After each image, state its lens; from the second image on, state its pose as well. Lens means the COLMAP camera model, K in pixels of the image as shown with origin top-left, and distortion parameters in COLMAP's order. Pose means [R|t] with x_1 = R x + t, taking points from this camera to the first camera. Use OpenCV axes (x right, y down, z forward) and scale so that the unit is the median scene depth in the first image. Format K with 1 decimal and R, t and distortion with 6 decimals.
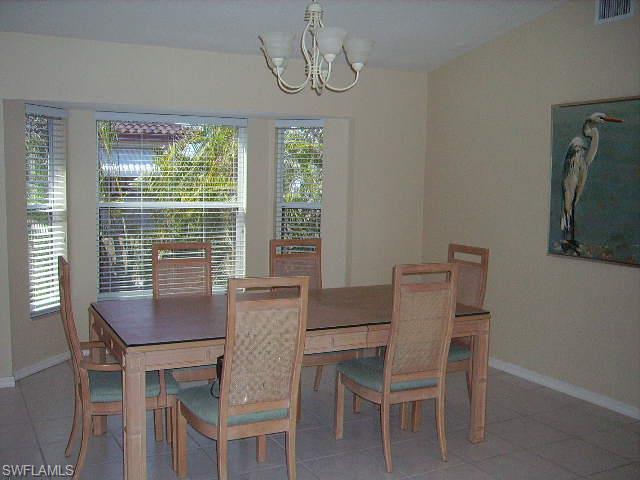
lens RADIAL K [[692.7, 0, 319.9], [0, 692.7, 240.5], [0, 0, 1]] dist [-0.040571, 0.000000]
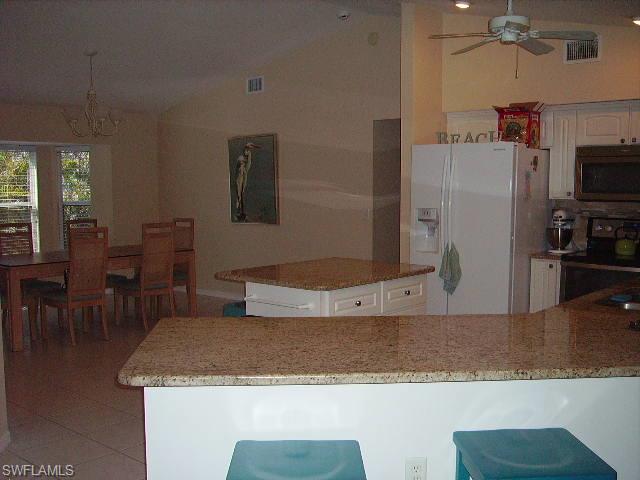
lens RADIAL K [[692.7, 0, 320.2], [0, 692.7, 240.1], [0, 0, 1]] dist [-0.040571, 0.000000]
pose [[0.931022, -0.058002, 0.360326, -0.099467], [0.065324, 0.997831, -0.008166, 0.098452], [-0.359070, 0.031141, 0.932791, -0.761408]]
